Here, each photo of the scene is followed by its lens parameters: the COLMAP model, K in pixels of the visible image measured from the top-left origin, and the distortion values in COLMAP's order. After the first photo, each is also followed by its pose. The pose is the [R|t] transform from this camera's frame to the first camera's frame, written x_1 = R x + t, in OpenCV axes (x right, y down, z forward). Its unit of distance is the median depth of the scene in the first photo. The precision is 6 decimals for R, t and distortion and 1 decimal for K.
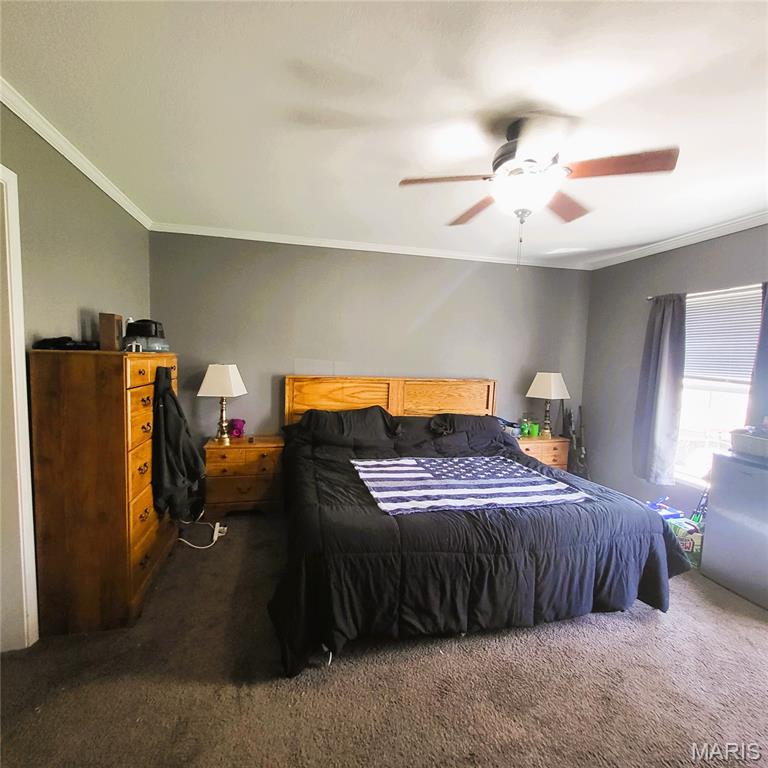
lens RADIAL K [[398.2, 0, 381.1], [0, 398.2, 381.4], [0, 0, 1]] dist [0.004701, -0.002759]
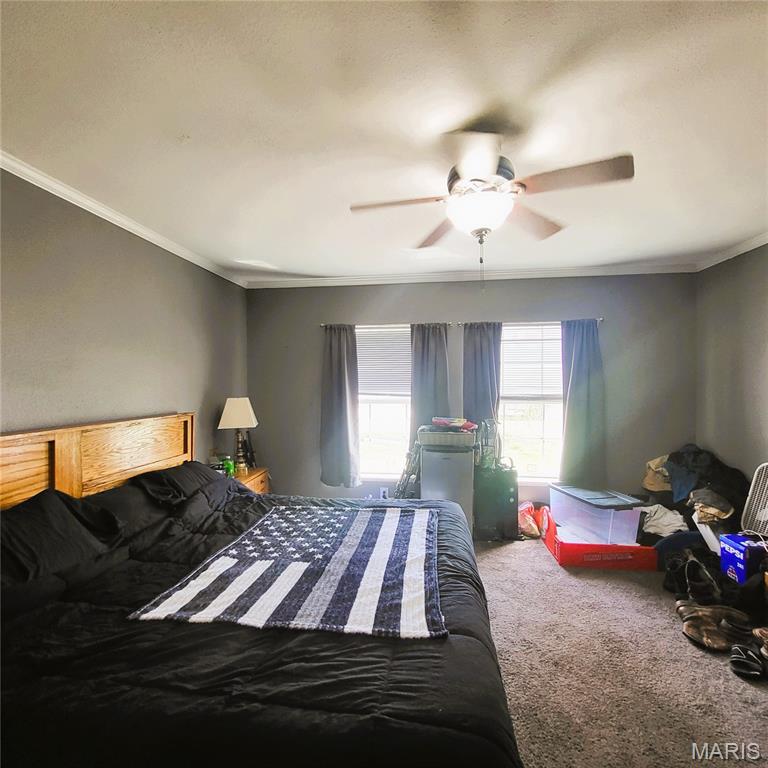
lens RADIAL K [[398.2, 0, 382.2], [0, 398.2, 391.6], [0, 0, 1]] dist [0.004701, -0.002759]
pose [[0.364189, -0.053143, 0.929807, -0.377958], [0.075794, 0.996750, 0.027282, -0.050015], [-0.928236, 0.060538, 0.367034, 0.541762]]
